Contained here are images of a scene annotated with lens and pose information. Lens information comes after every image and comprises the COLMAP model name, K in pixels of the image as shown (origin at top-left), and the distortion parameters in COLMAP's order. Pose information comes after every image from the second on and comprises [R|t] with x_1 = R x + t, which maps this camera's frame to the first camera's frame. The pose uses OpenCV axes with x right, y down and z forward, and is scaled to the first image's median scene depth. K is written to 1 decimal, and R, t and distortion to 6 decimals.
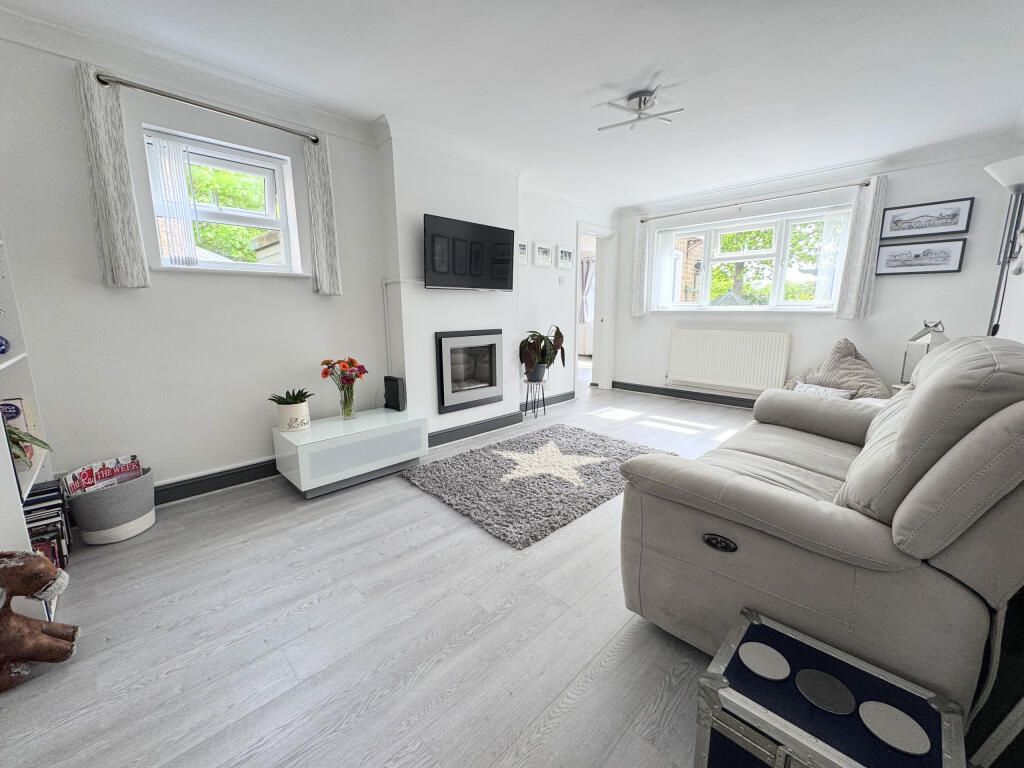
lens RADIAL K [[407.9, 0, 511.7], [0, 407.9, 383.1], [0, 0, 1]] dist [0.004351, 0.000257]
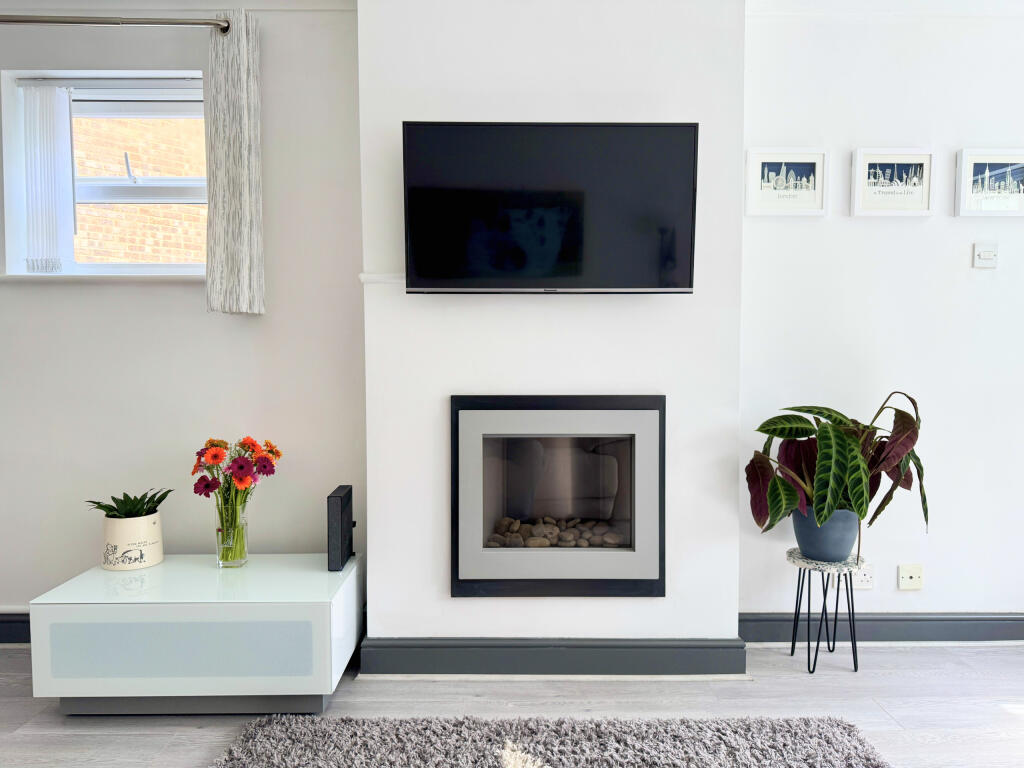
lens RADIAL K [[720.2, 0, 512.2], [0, 720.2, 383.4], [0, 0, 1]] dist [0.001018, -0.004732]
pose [[0.718064, 0.044124, -0.694577, 0.333434], [-0.127419, 0.989455, -0.068870, -0.086212], [0.684214, 0.137956, 0.716114, 0.469989]]
